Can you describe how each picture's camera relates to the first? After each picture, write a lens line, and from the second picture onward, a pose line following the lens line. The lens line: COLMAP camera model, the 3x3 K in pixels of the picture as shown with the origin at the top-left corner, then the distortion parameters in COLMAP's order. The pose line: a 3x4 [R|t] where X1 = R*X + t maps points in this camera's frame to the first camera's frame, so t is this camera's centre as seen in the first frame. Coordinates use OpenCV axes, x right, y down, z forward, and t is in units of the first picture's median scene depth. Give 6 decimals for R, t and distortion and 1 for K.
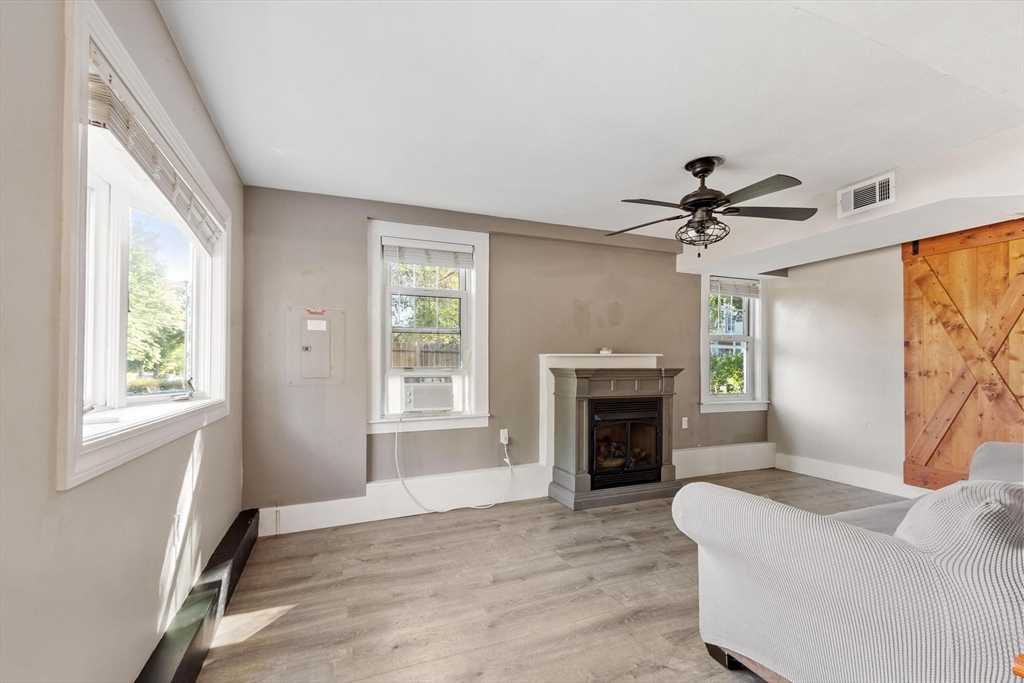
lens RADIAL K [[448.4, 0, 503.5], [0, 448.4, 348.0], [0, 0, 1]] dist [0.002325, -0.000729]
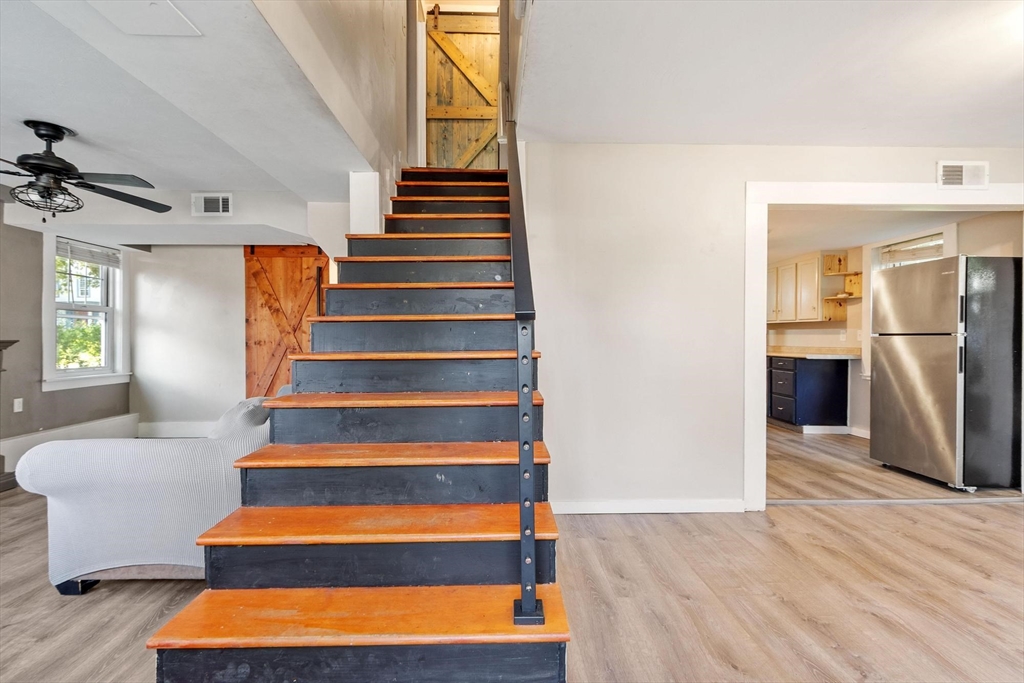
lens RADIAL K [[448.4, 0, 503.5], [0, 448.4, 348.0], [0, 0, 1]] dist [0.002325, -0.000729]
pose [[0.344797, -0.022175, 0.938415, -0.093765], [-0.034465, 0.998748, 0.036265, -0.003151], [-0.938044, -0.044847, 0.343601, -0.186258]]
